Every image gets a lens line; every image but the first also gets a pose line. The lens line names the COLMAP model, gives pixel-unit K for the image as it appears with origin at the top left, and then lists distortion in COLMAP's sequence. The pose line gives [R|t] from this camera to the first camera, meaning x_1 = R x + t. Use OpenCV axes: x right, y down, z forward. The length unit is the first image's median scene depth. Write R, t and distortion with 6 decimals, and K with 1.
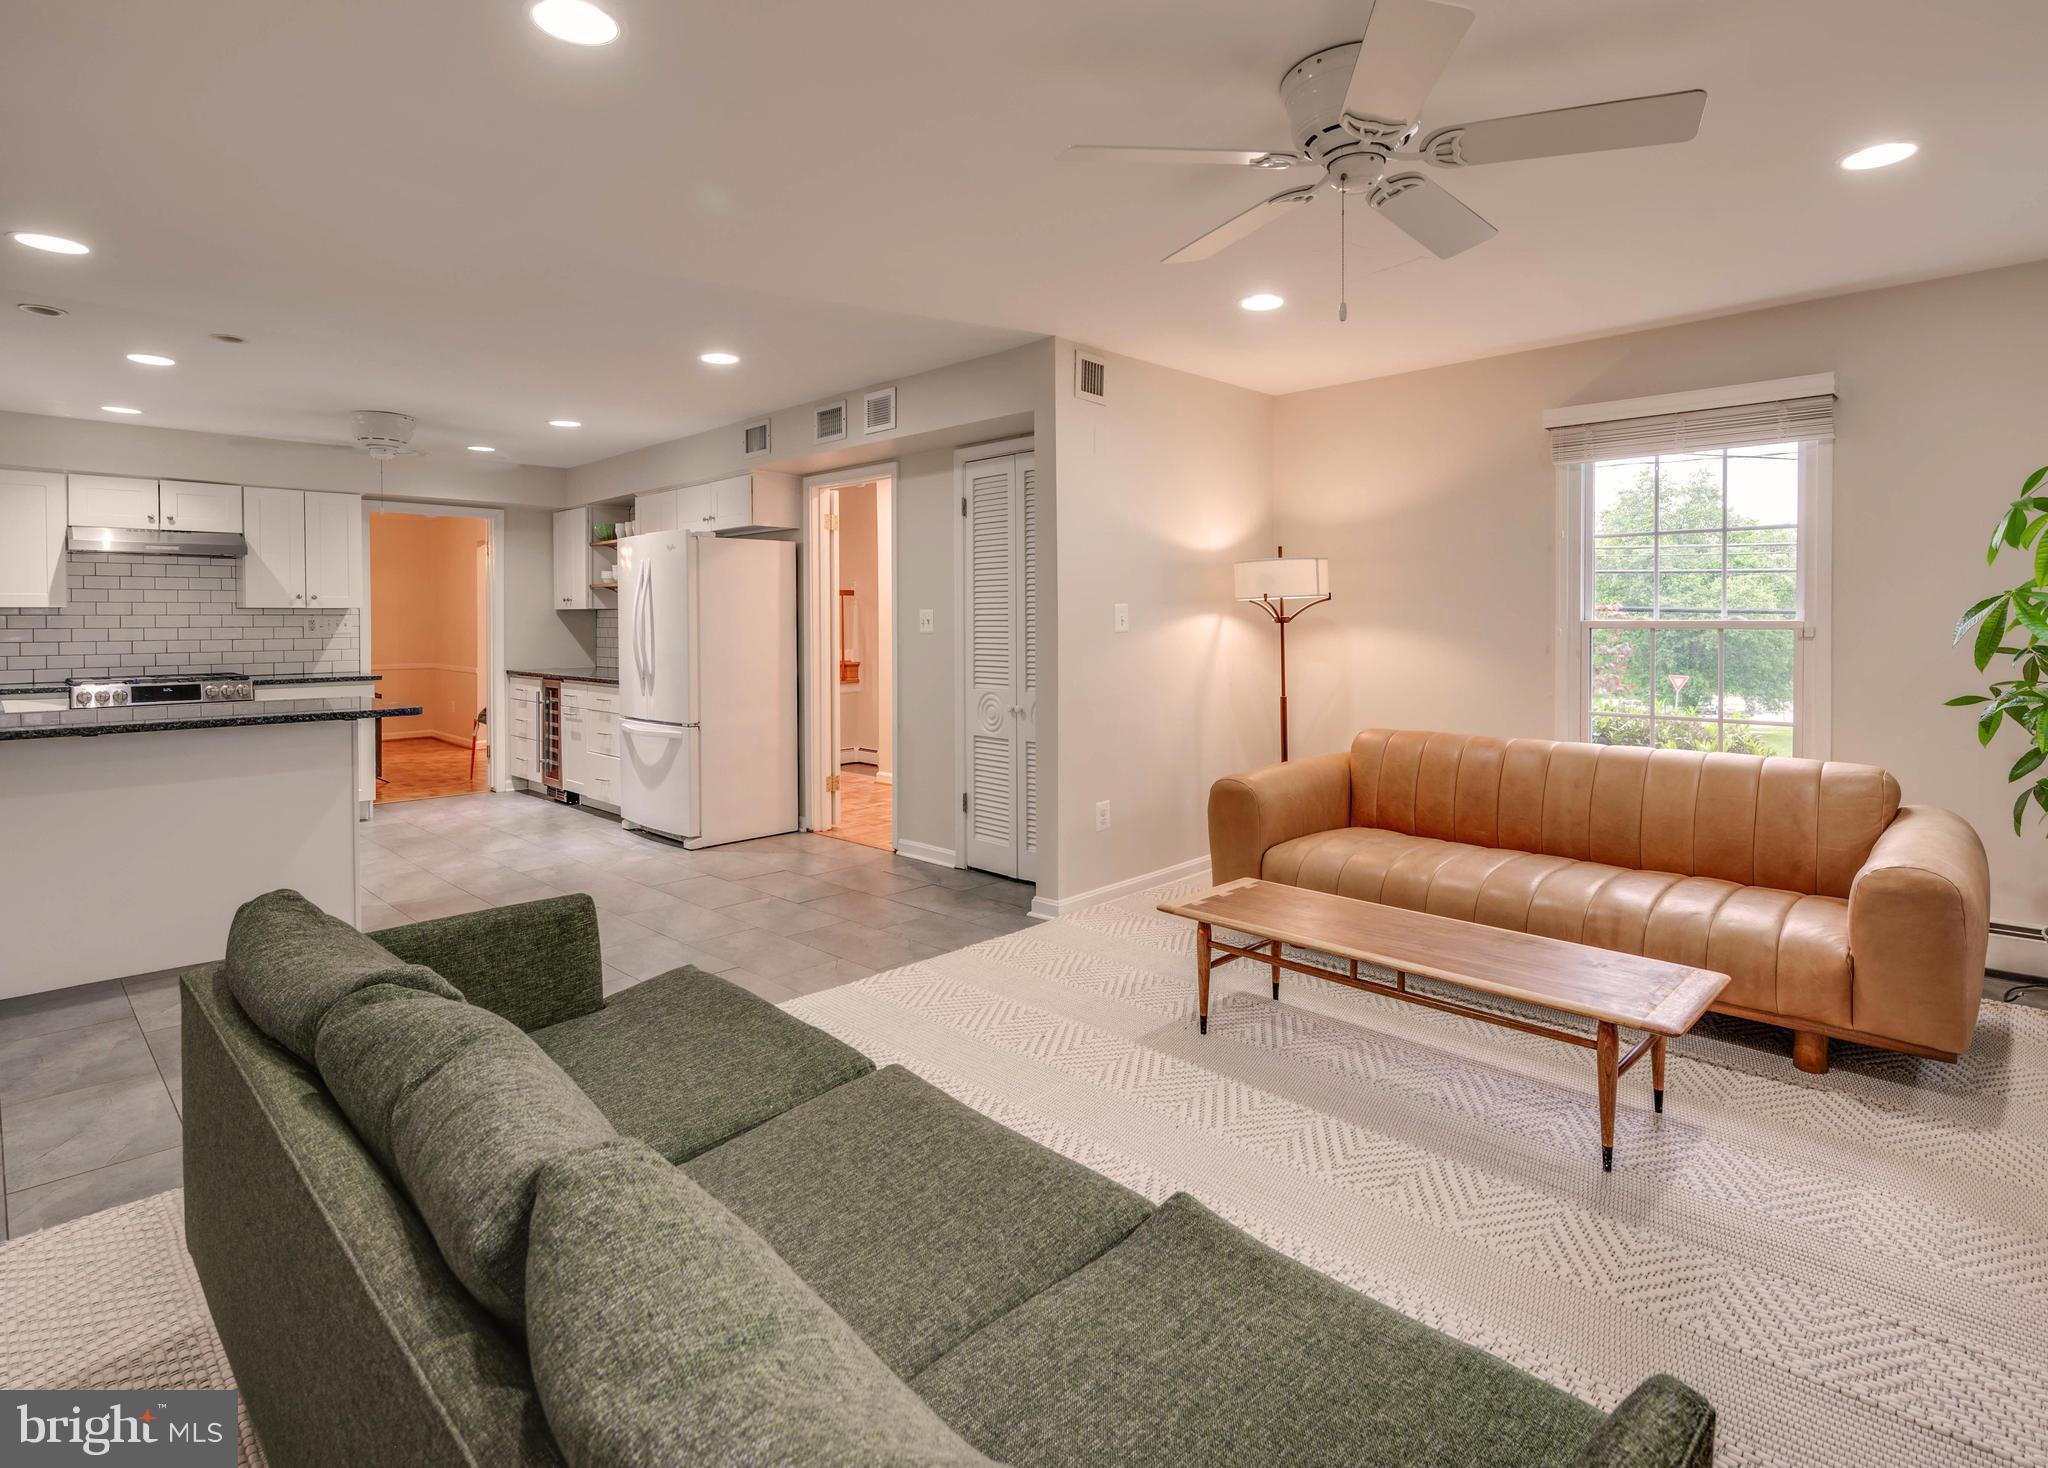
lens RADIAL K [[1026.9, 0, 1136.6], [0, 1026.9, 630.7], [0, 0, 1]] dist [-0.002900, -0.000946]
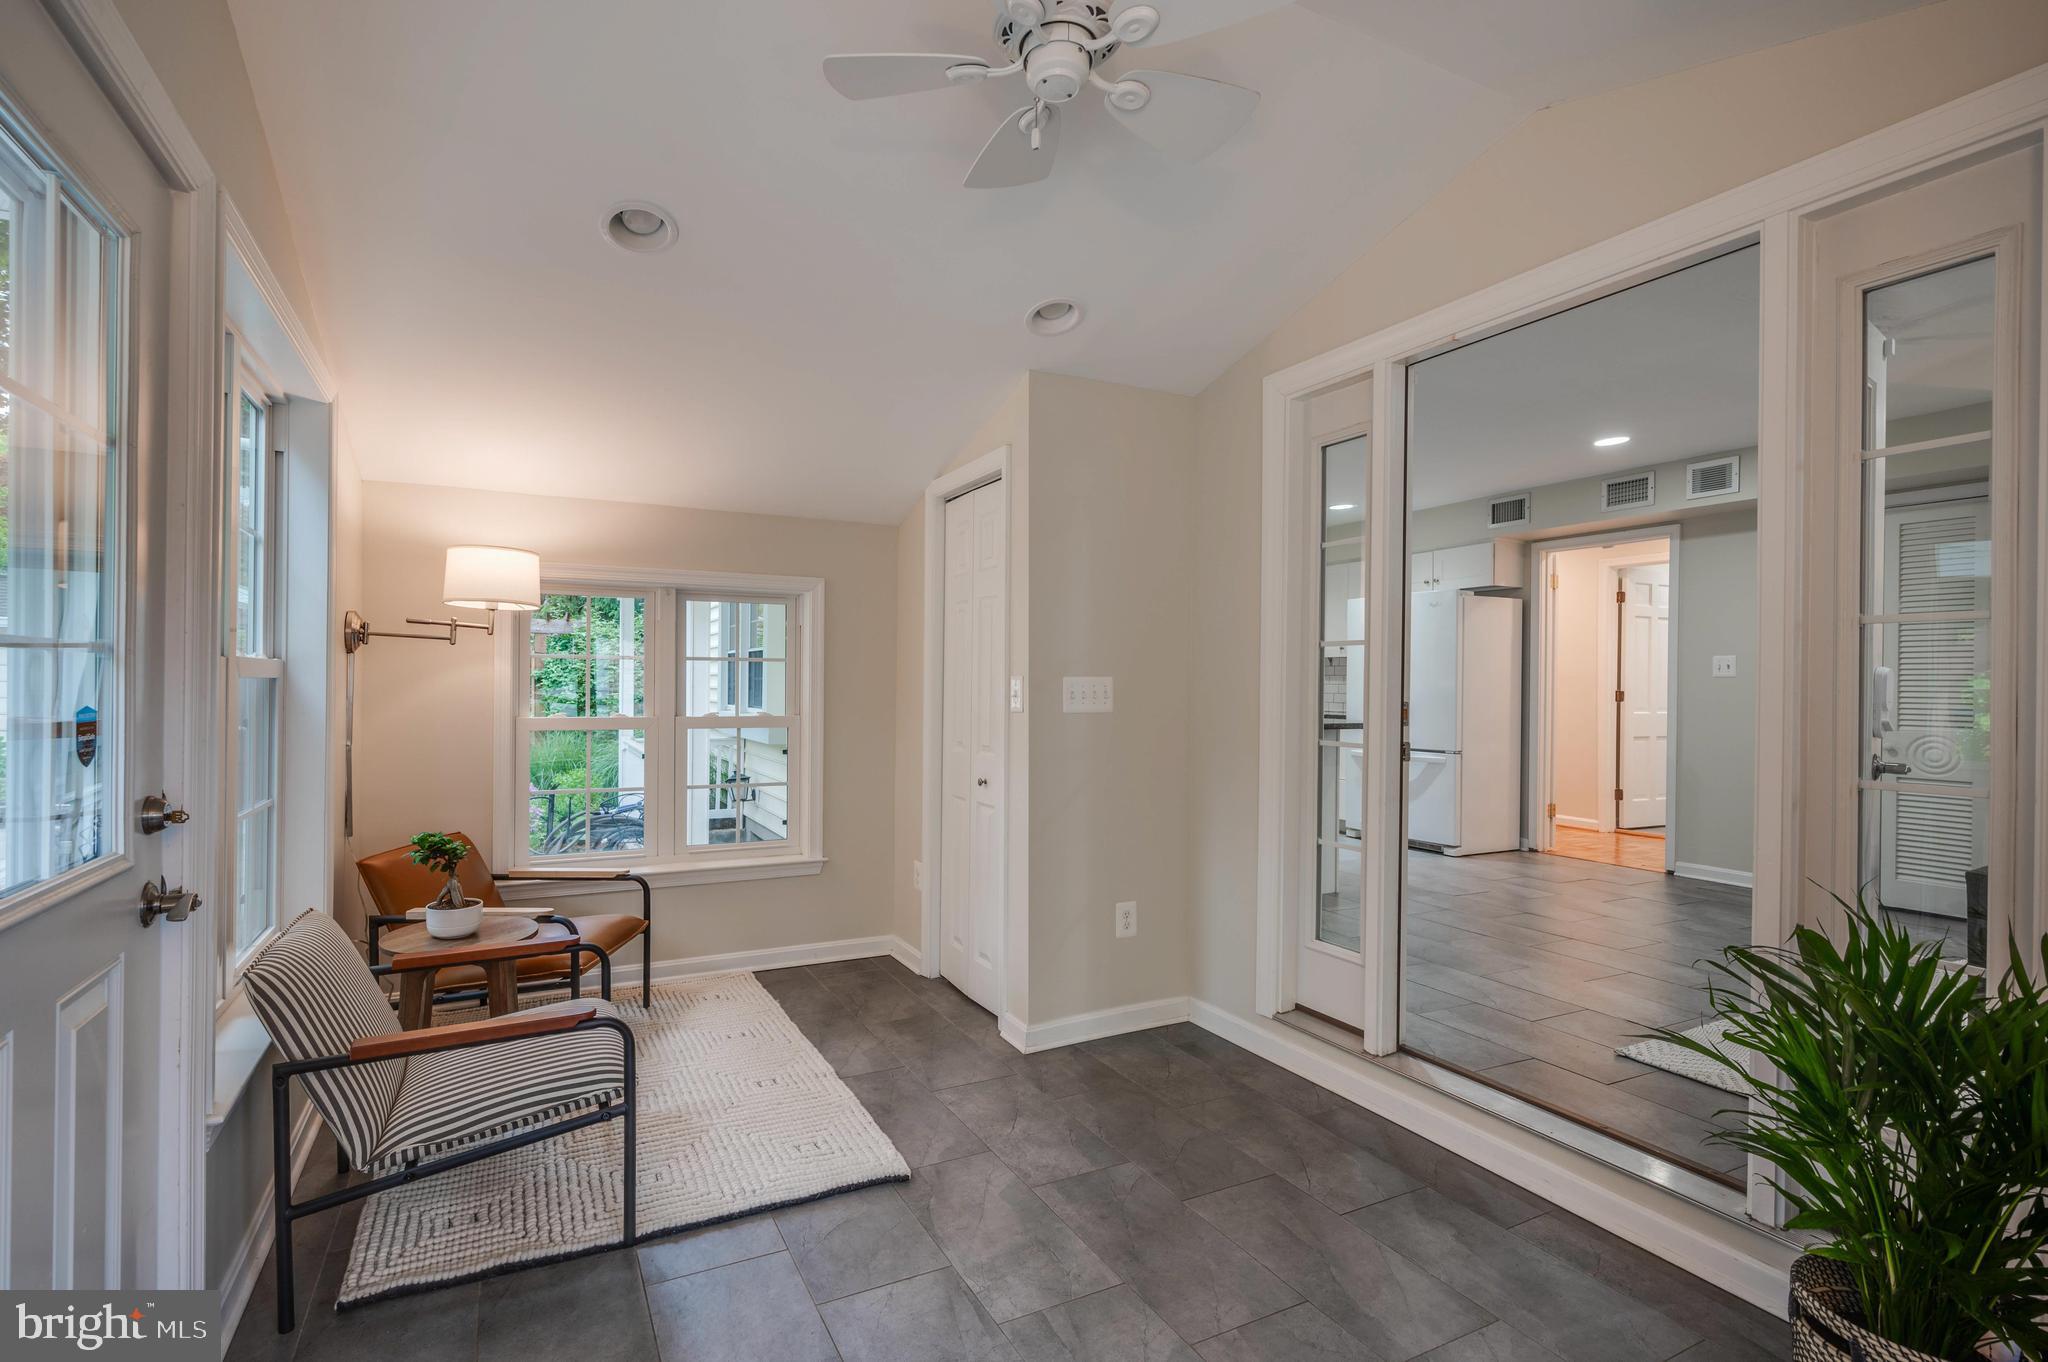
lens RADIAL K [[948.7, 0, 957.9], [0, 948.7, 686.2], [0, 0, 1]] dist [0.004780, 0.000274]
pose [[0.923425, 0.015475, -0.383467, -0.512700], [-0.020058, 0.999767, -0.007958, 0.033155], [0.383254, 0.015040, 0.923520, -0.234085]]
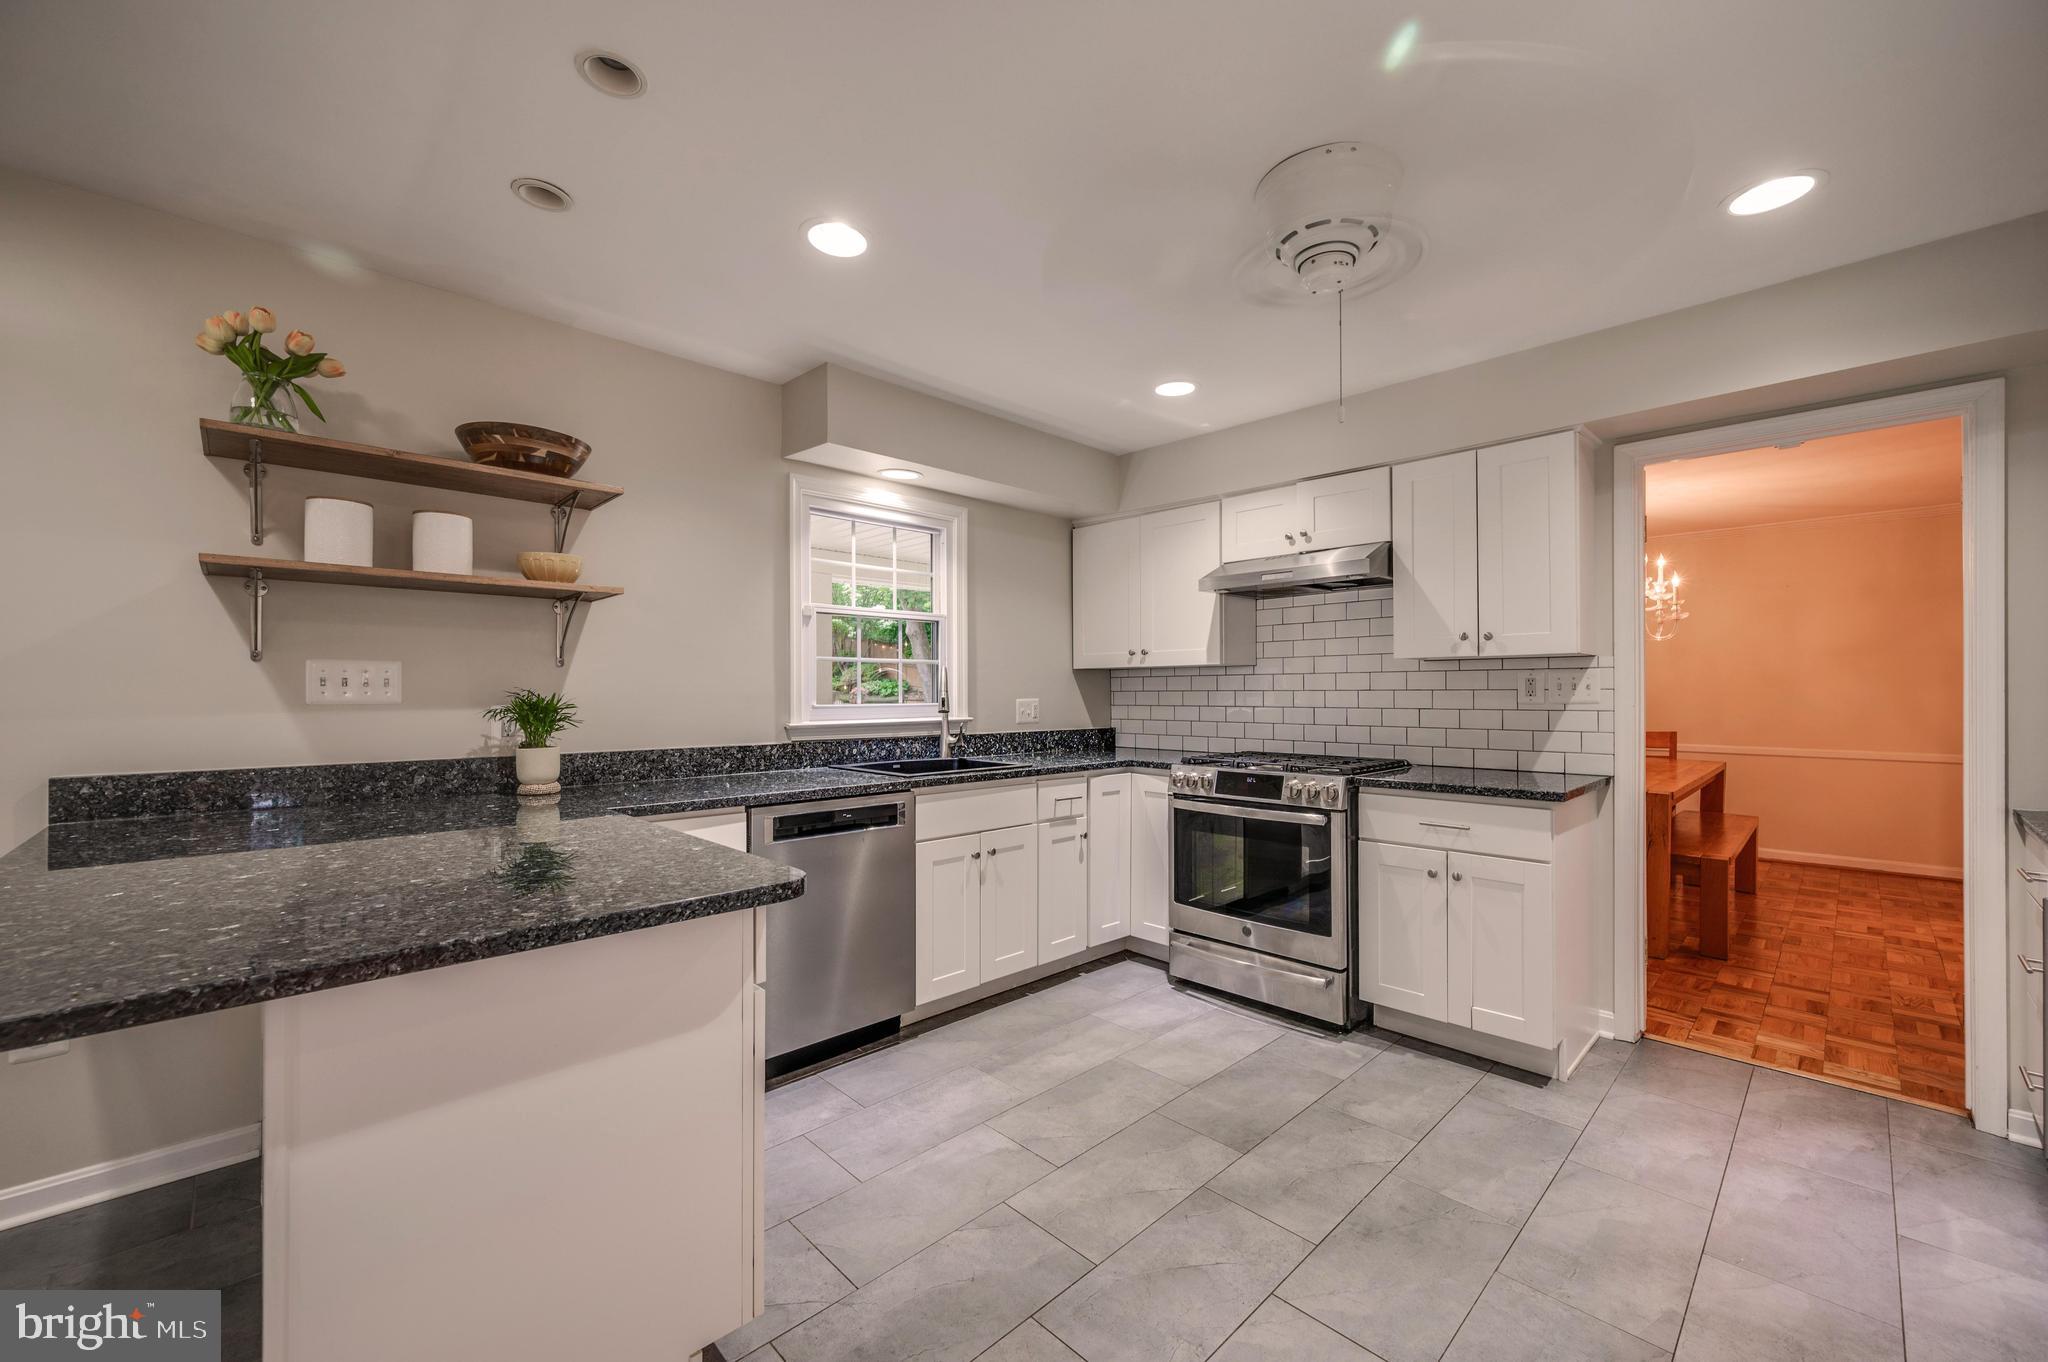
lens RADIAL K [[817.8, 0, 1016.2], [0, 817.8, 681.3], [0, 0, 1]] dist [0.004262, 0.000162]
pose [[-0.072108, -0.008414, -0.997361, -0.365763], [-0.009223, 0.999927, -0.007769, -0.002652], [0.997354, 0.008639, -0.072180, 0.829437]]
